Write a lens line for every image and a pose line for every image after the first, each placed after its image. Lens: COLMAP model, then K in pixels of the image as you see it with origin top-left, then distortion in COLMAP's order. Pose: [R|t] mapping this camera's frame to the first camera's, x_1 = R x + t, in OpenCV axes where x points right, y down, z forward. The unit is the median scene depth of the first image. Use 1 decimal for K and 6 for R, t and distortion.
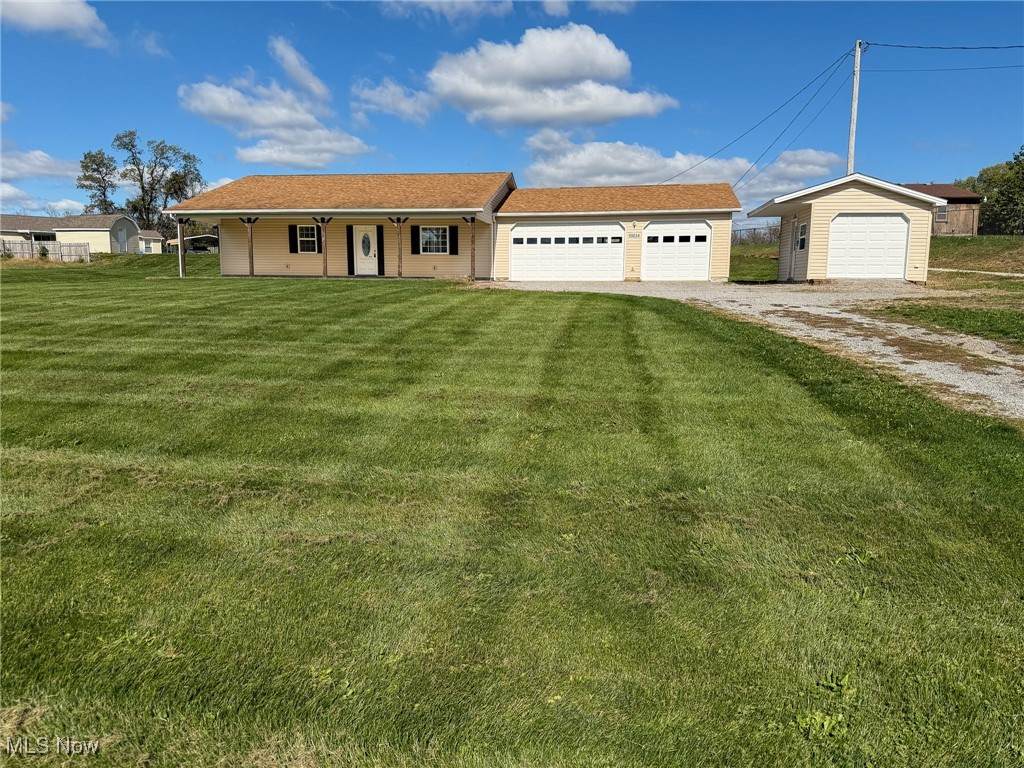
lens RADIAL K [[713.9, 0, 512.0], [0, 713.9, 384.0], [0, 0, 1]] dist [0.142626, -0.232884]
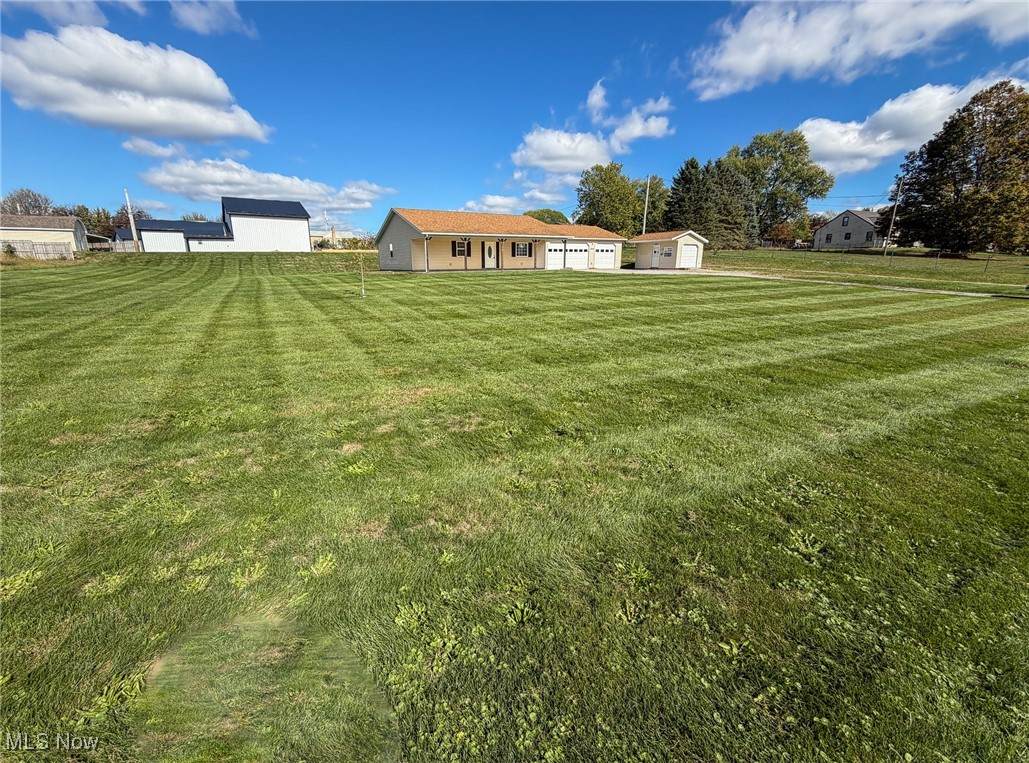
lens RADIAL K [[439.2, 0, 498.6], [0, 439.2, 361.8], [0, 0, 1]] dist [0.002056, 0.000215]
pose [[0.775940, -0.147400, 0.613344, -0.935890], [0.100571, 0.988786, 0.110394, -0.033840], [-0.622738, -0.023975, 0.782063, 0.080758]]
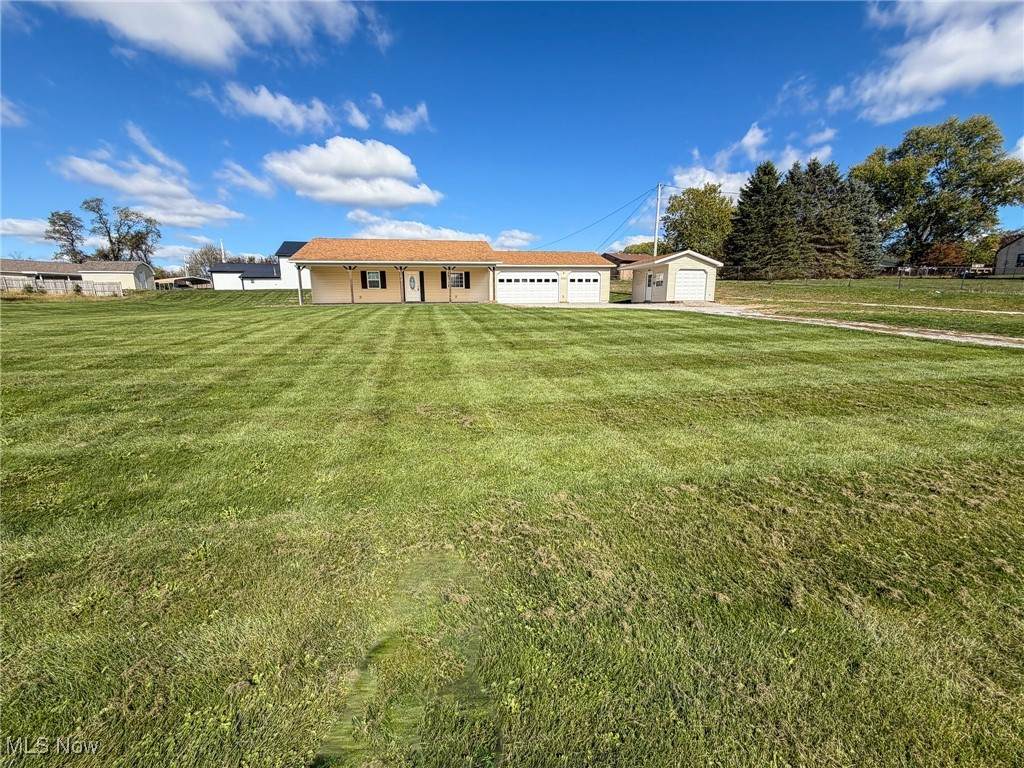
lens RADIAL K [[418.2, 0, 506.1], [0, 418.2, 380.6], [0, 0, 1]] dist [0.001629, 0.000261]
pose [[0.937079, -0.077305, 0.340451, -0.344628], [0.064290, 0.996710, 0.049362, -0.005428], [-0.343147, -0.024368, 0.938966, 0.029393]]
